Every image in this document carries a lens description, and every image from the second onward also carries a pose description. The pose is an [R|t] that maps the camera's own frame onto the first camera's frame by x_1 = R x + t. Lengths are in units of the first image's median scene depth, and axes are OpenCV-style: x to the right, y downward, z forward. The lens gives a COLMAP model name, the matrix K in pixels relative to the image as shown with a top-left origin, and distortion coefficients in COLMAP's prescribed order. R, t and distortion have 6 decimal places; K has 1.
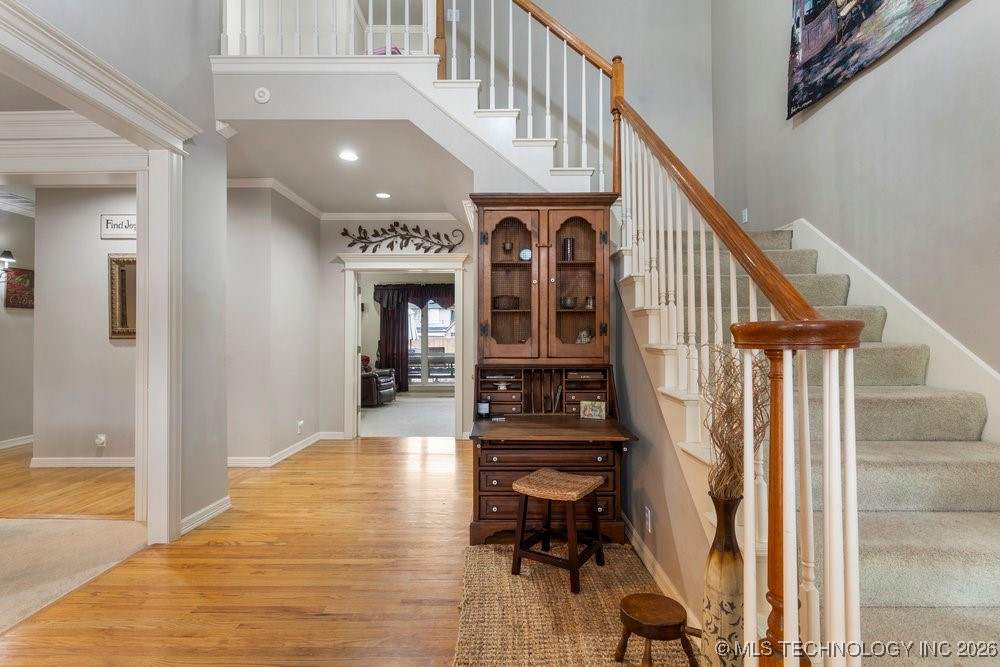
lens RADIAL K [[475.8, 0, 500.7], [0, 475.8, 336.3], [0, 0, 1]] dist [0.003362, 0.000385]
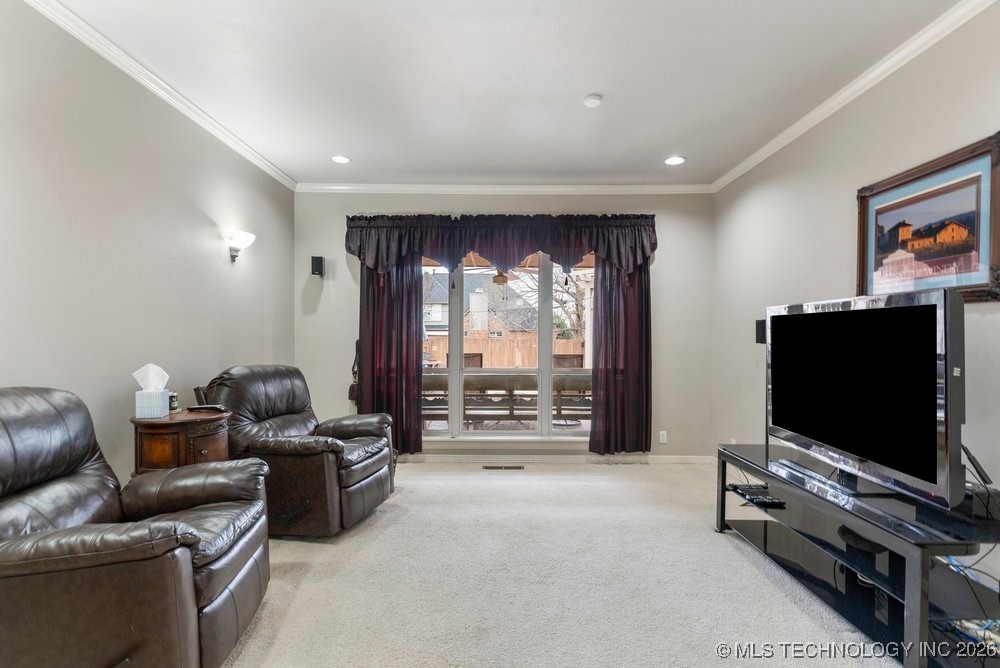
lens RADIAL K [[475.8, 0, 501.3], [0, 475.8, 334.4], [0, 0, 1]] dist [0.003362, 0.000385]
pose [[0.999989, 0.003639, 0.002941, -0.121289], [-0.003660, 0.999967, 0.007268, -0.000669], [-0.002915, -0.007279, 0.999969, 0.550937]]
